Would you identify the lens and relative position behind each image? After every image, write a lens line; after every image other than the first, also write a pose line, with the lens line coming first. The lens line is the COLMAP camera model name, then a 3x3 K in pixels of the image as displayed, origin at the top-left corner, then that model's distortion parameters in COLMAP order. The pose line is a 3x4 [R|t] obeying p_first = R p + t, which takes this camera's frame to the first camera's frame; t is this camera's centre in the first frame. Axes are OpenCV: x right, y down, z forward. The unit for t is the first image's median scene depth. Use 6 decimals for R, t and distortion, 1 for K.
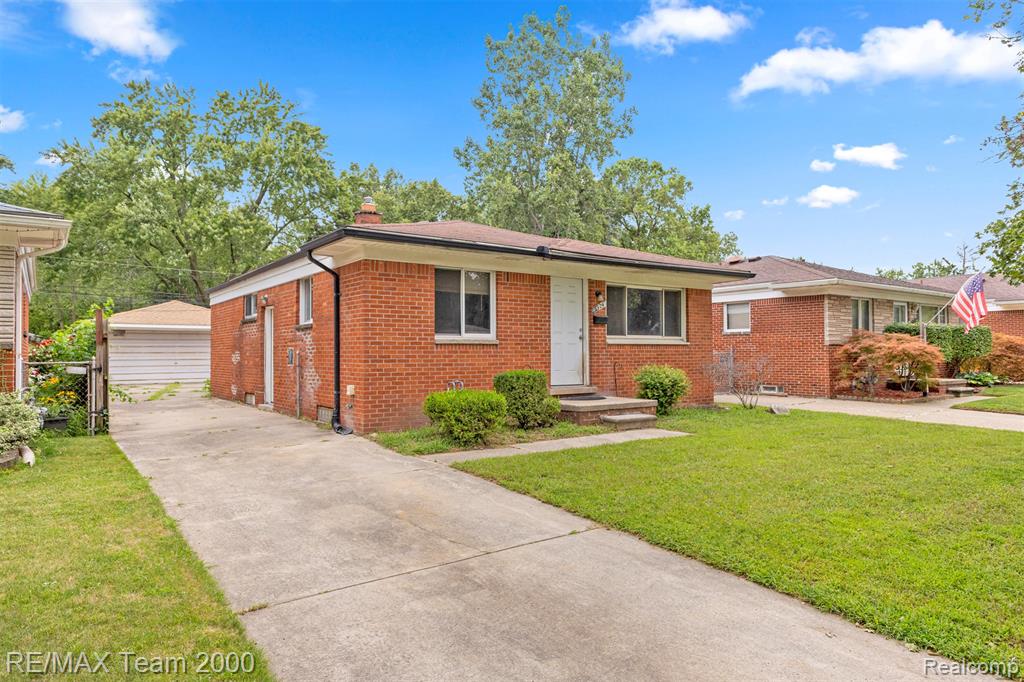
lens RADIAL K [[614.4, 0, 512.6], [0, 614.4, 338.1], [0, 0, 1]] dist [0.002262, 0.000746]
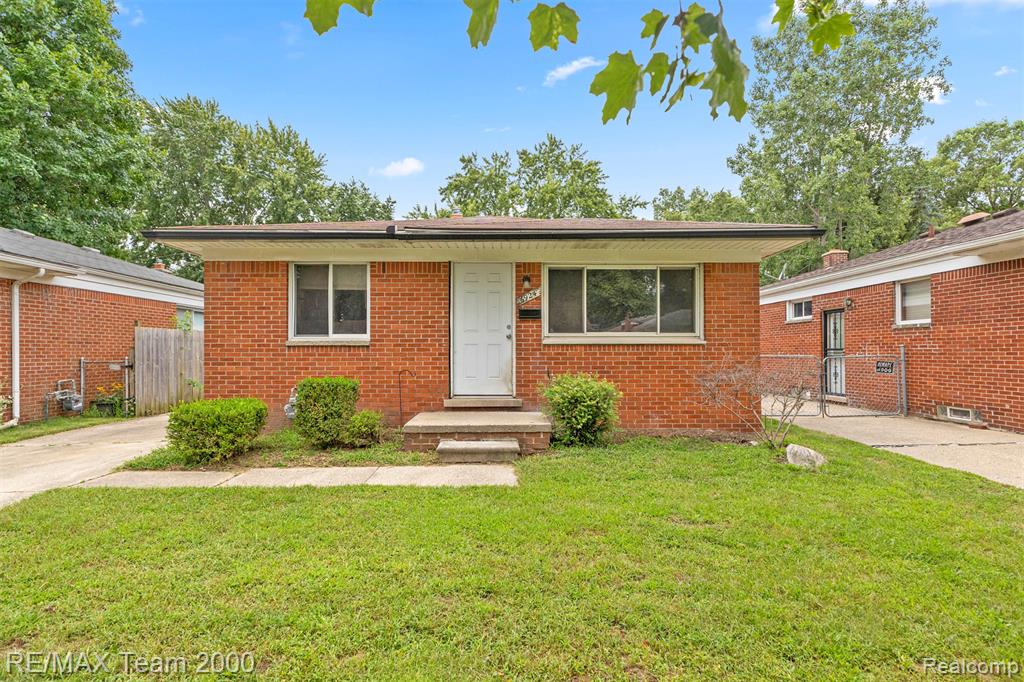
lens RADIAL K [[505.7, 0, 514.3], [0, 505.7, 345.7], [0, 0, 1]] dist [0.008888, -0.002083]
pose [[0.827377, -0.005080, -0.561624, 0.526065], [0.011875, 0.999894, 0.008450, 0.005903], [0.561521, -0.013661, 0.827350, 0.498073]]
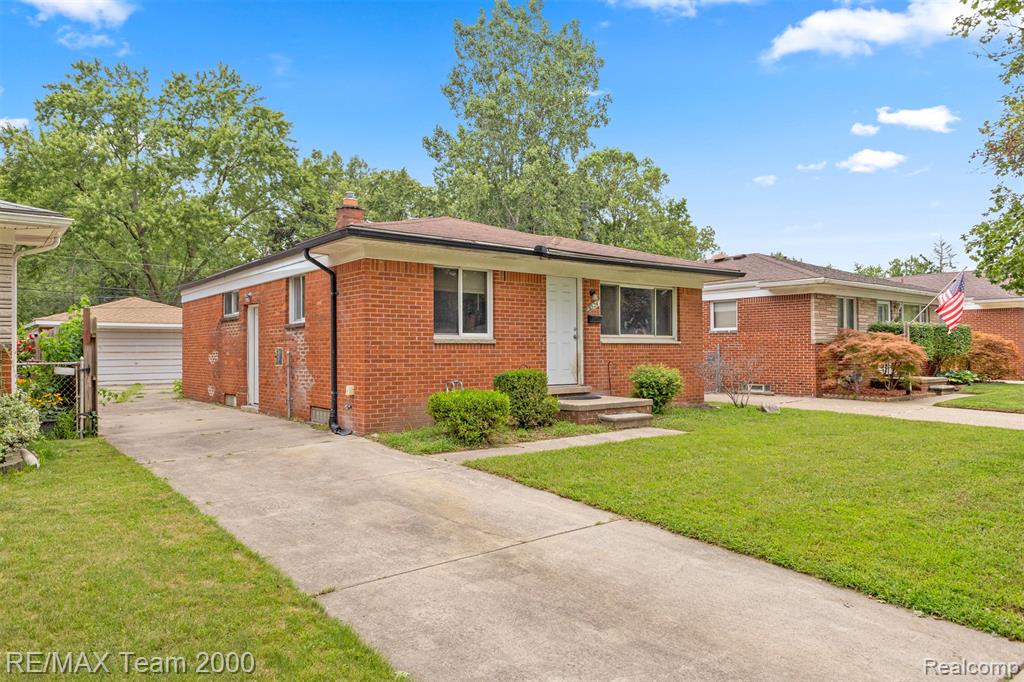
lens RADIAL K [[645.7, 0, 510.3], [0, 645.7, 336.5], [0, 0, 1]] dist [0.003208, -0.001706]
pose [[0.998937, -0.000372, 0.046091, -0.045561], [0.000345, 1.000000, 0.000589, -0.002181], [-0.046092, -0.000572, 0.998937, -0.043901]]
